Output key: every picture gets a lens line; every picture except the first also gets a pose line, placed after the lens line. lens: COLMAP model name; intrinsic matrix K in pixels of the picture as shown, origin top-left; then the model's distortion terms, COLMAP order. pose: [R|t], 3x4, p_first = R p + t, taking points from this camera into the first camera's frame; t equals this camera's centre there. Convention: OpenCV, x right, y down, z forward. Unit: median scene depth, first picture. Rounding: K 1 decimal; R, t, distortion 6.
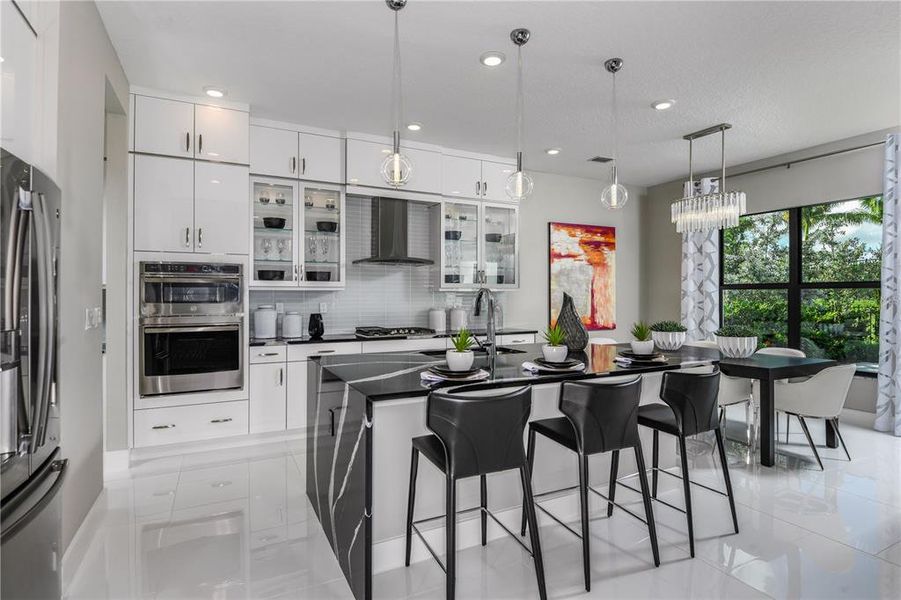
lens RADIAL K [[461.7, 0, 450.5], [0, 461.7, 296.1], [0, 0, 1]] dist [0.004060, -0.019672]
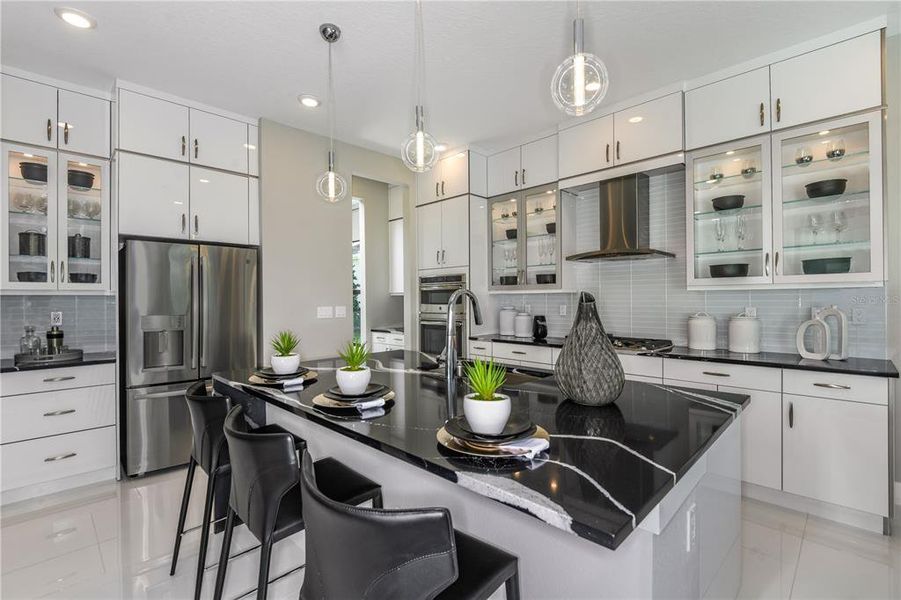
lens RADIAL K [[404.3, 0, 450.5], [0, 404.3, 300.0], [0, 0, 1]] dist [-0.002687, -0.000424]
pose [[0.311334, -0.000832, -0.950300, 0.421956], [0.007328, 0.999972, 0.001525, 0.000370], [0.950272, -0.007438, 0.311331, 0.453652]]
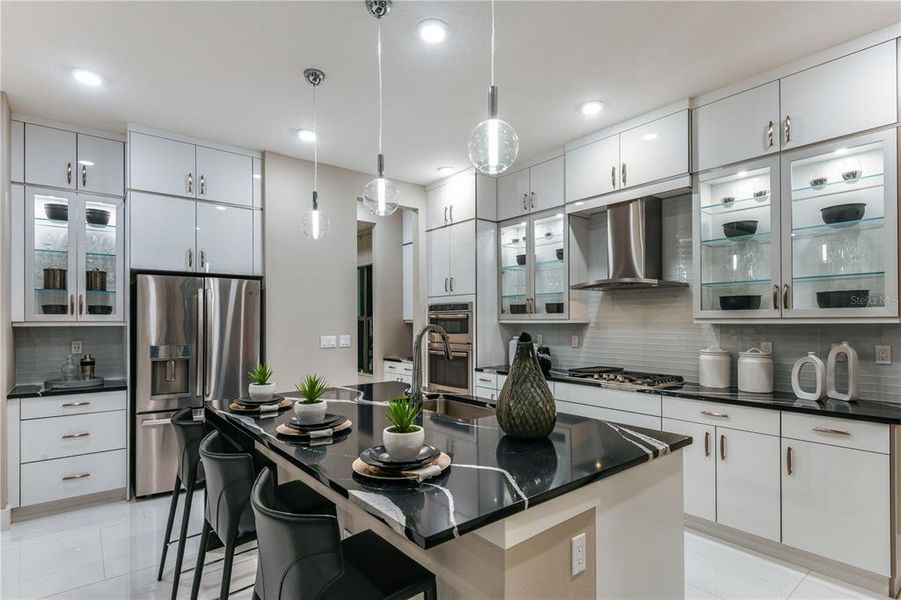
lens RADIAL K [[452.9, 0, 453.5], [0, 452.9, 321.1], [0, 0, 1]] dist [0.004668, -0.000254]
pose [[0.212143, -0.002478, -0.977236, 0.502047], [0.004382, 0.999989, -0.001584, -0.012989], [0.977229, -0.003946, 0.212151, 0.514299]]
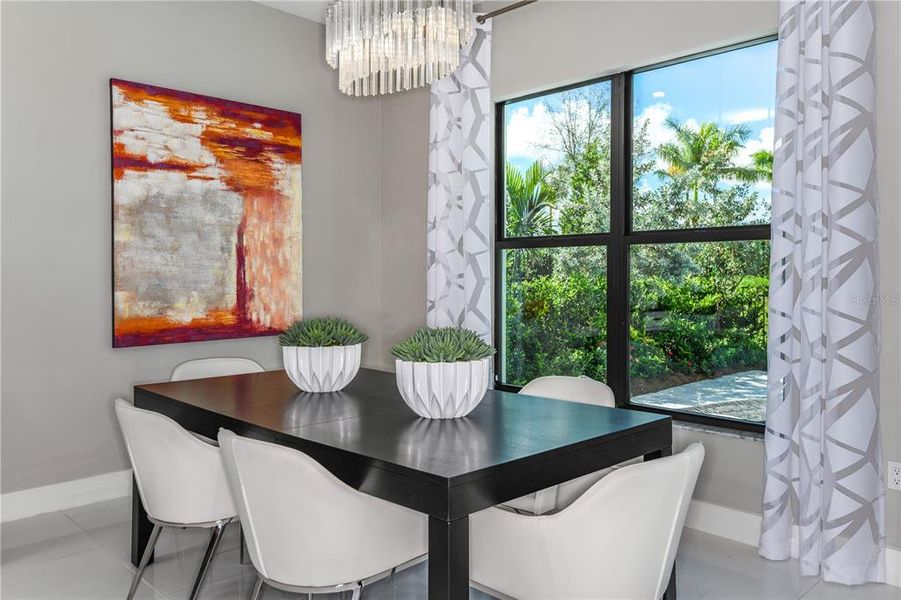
lens RADIAL K [[675.8, 0, 451.8], [0, 675.8, 278.5], [0, 0, 1]] dist [0.011082, 0.001596]
pose [[0.953432, 0.000126, 0.301609, 0.369128], [-0.001068, 0.999995, 0.002956, 0.017425], [-0.301607, -0.003141, 0.953427, 0.382198]]
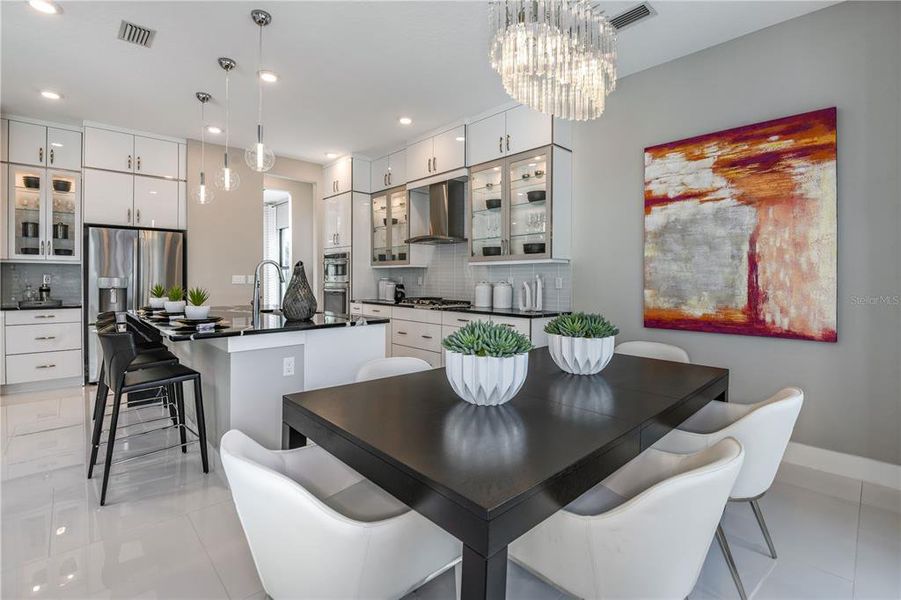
lens RADIAL K [[405.2, 0, 454.9], [0, 405.2, 287.6], [0, 0, 1]] dist [-0.027784, -0.000095]
pose [[0.289570, 0.020941, -0.956928, 0.757317], [-0.006724, 0.999780, 0.019844, 0.019293], [0.957133, 0.000688, 0.289647, 0.689864]]
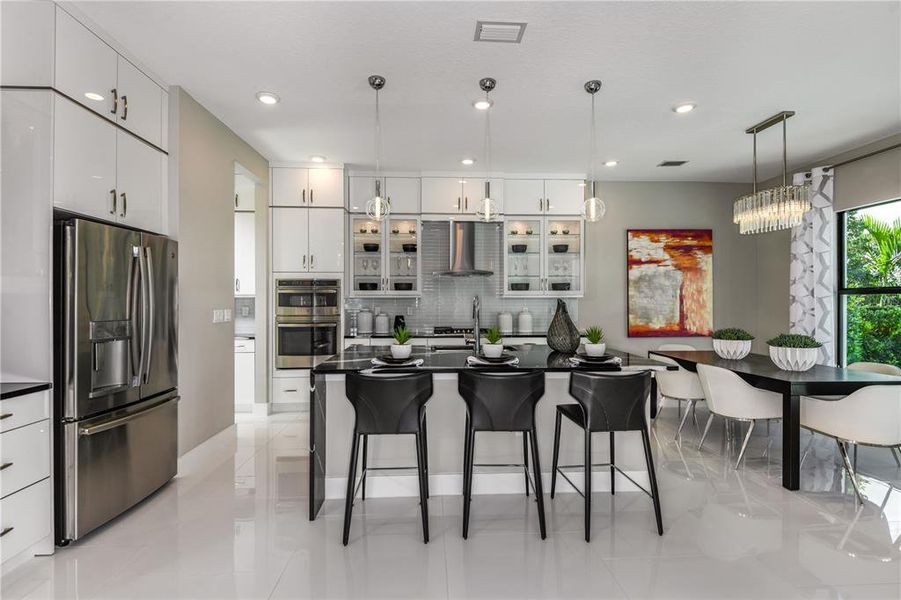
lens RADIAL K [[423.0, 0, 451.2], [0, 423.0, 301.9], [0, 0, 1]] dist [0.002766, -0.010483]
pose [[0.912563, -0.000226, -0.408937, 0.277045], [0.000656, 0.999999, 0.000911, -0.000985], [0.408937, -0.001099, 0.912562, -0.019188]]
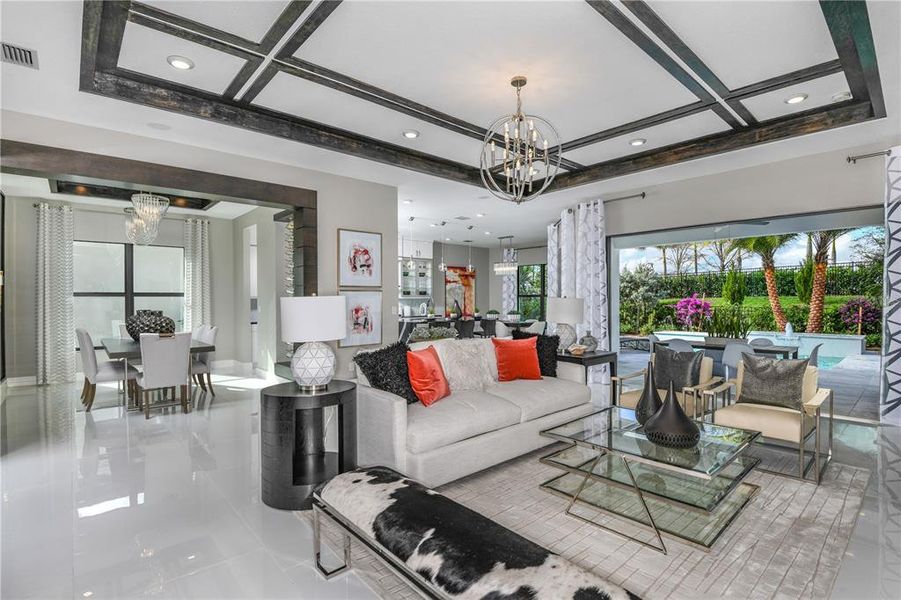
lens RADIAL K [[423.0, 0, 451.2], [0, 423.0, 301.9], [0, 0, 1]] dist [0.002766, -0.010483]
pose [[0.966165, -0.002636, 0.257911, -0.317210], [0.001307, 0.999985, 0.005327, -0.002682], [-0.257921, -0.004810, 0.966154, -1.081578]]
